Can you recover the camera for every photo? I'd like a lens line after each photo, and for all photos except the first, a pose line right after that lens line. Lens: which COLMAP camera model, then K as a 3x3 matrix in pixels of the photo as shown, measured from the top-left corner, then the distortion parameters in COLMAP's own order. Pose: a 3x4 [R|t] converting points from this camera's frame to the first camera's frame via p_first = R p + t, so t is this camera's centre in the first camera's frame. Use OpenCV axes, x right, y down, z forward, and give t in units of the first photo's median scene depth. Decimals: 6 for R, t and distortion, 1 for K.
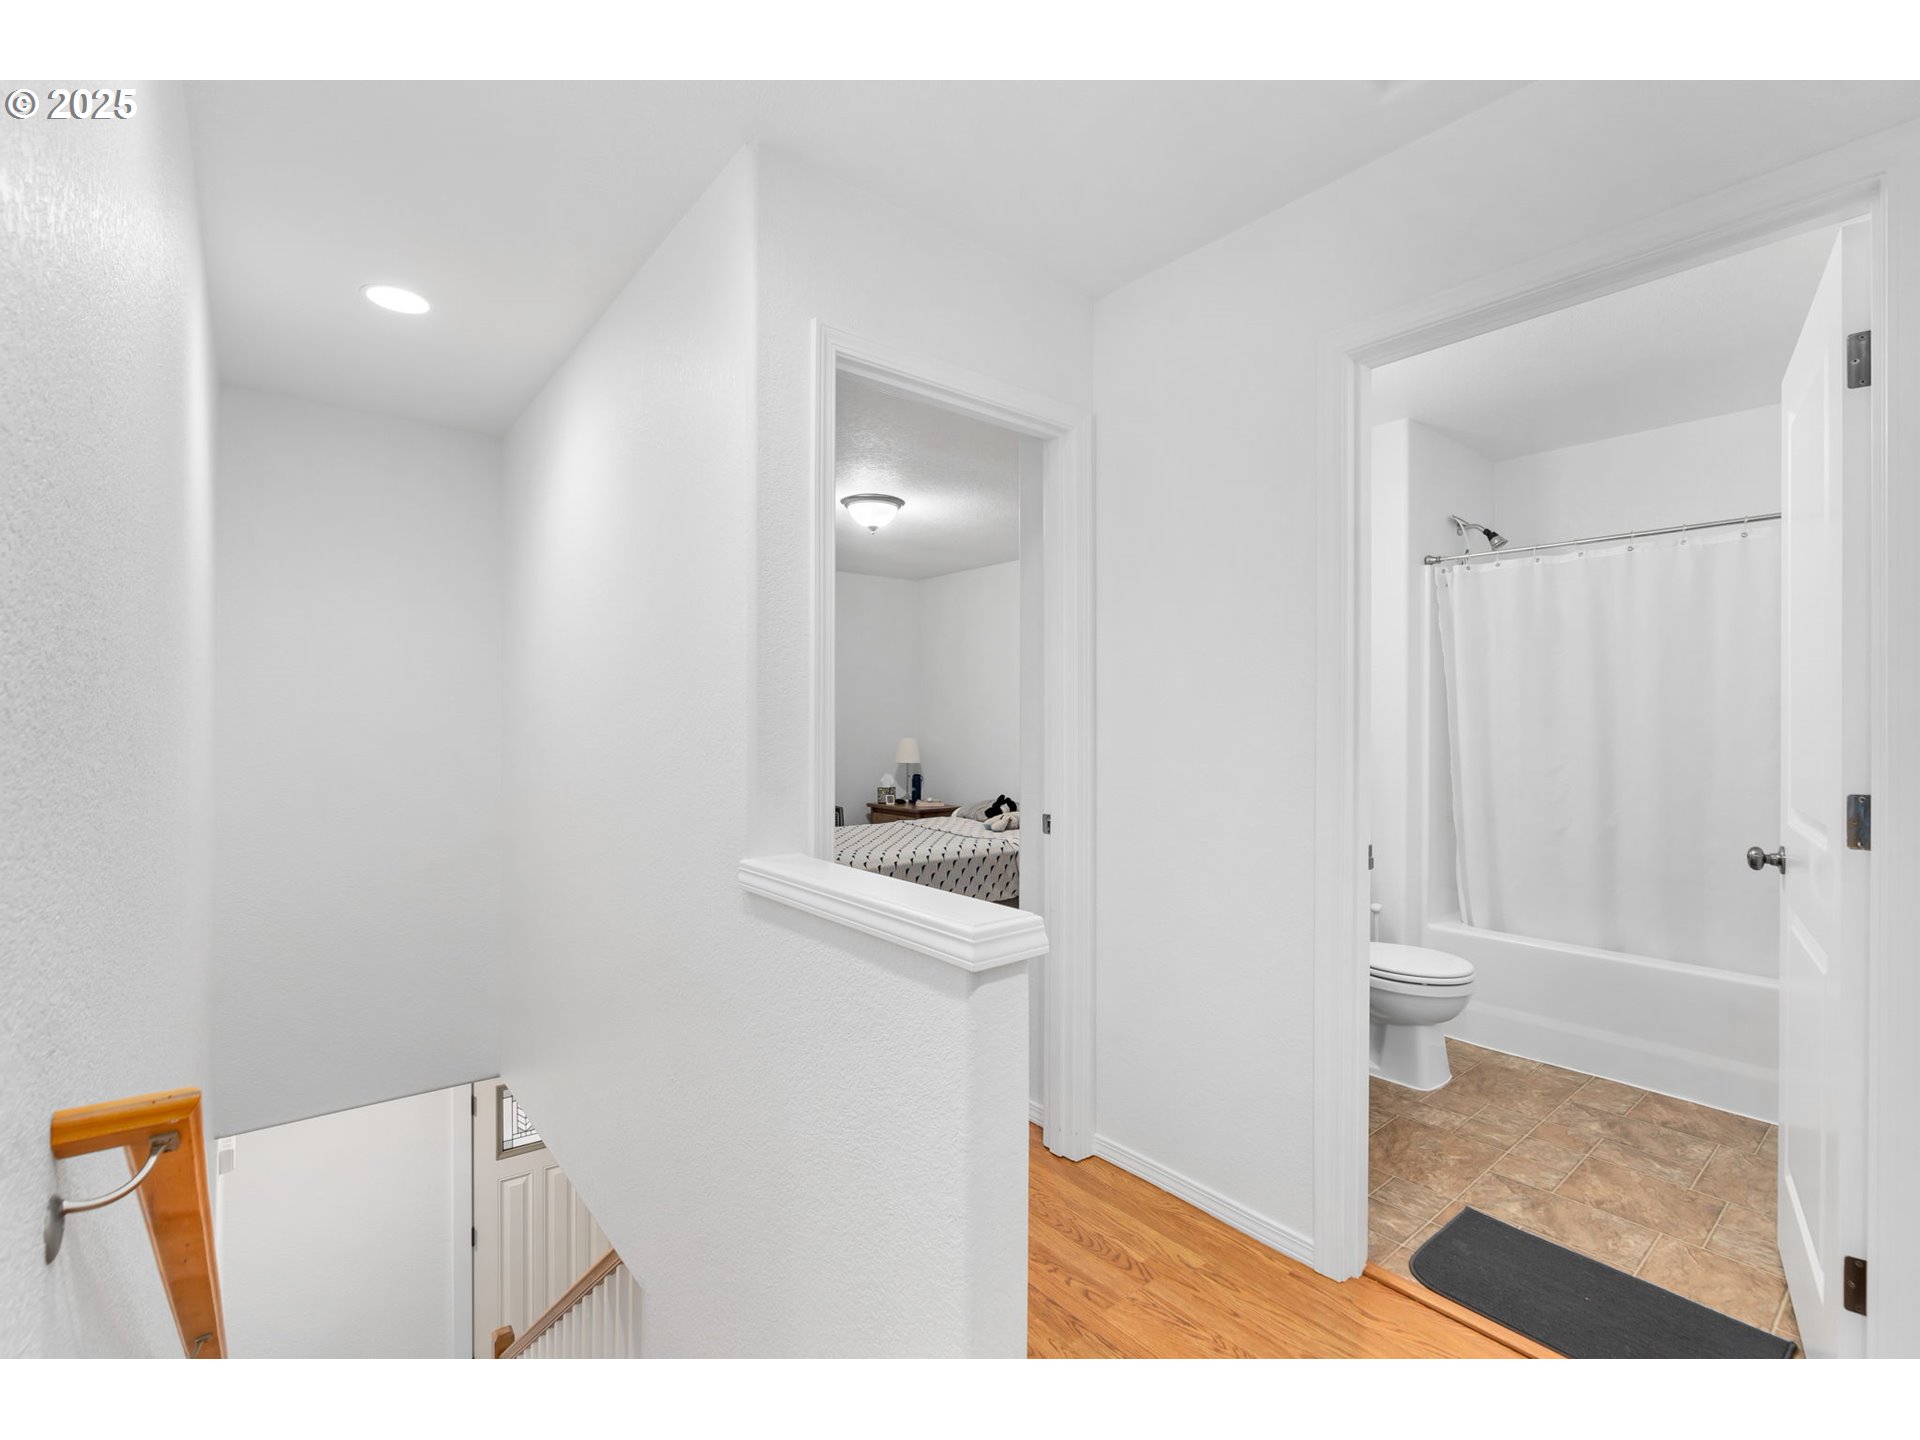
lens RADIAL K [[866.7, 0, 971.0], [0, 866.7, 716.0], [0, 0, 1]] dist [-0.001352, 0.000682]
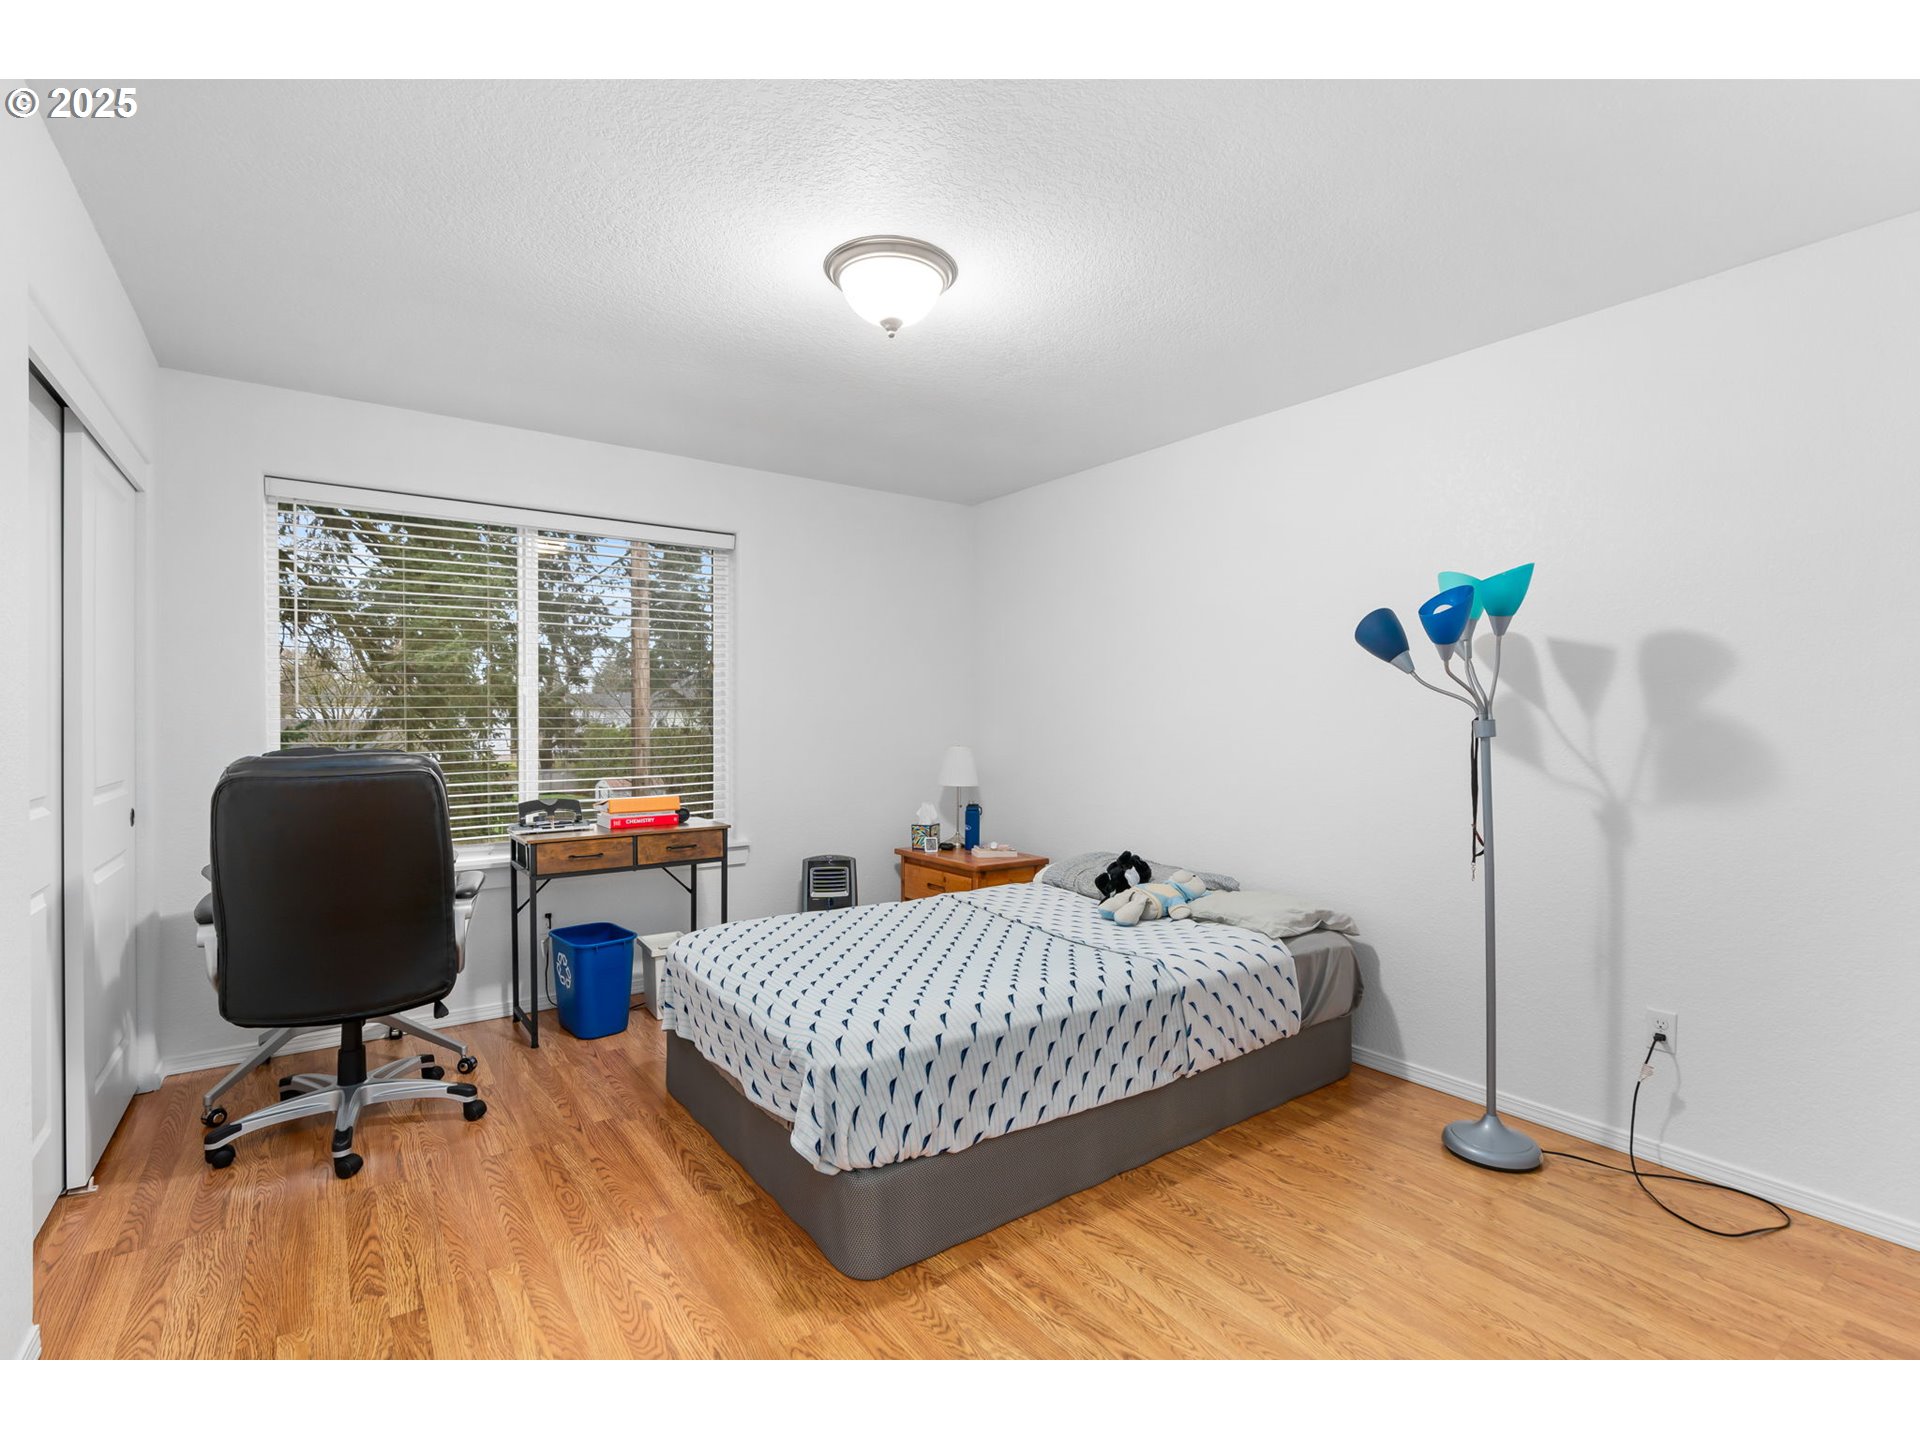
lens RADIAL K [[866.7, 0, 971.0], [0, 866.7, 716.0], [0, 0, 1]] dist [-0.001352, 0.000682]
pose [[0.998660, -0.001984, -0.051705, -0.033899], [0.002233, 0.999986, 0.004772, -0.000657], [0.051695, -0.004881, 0.998651, 0.401893]]
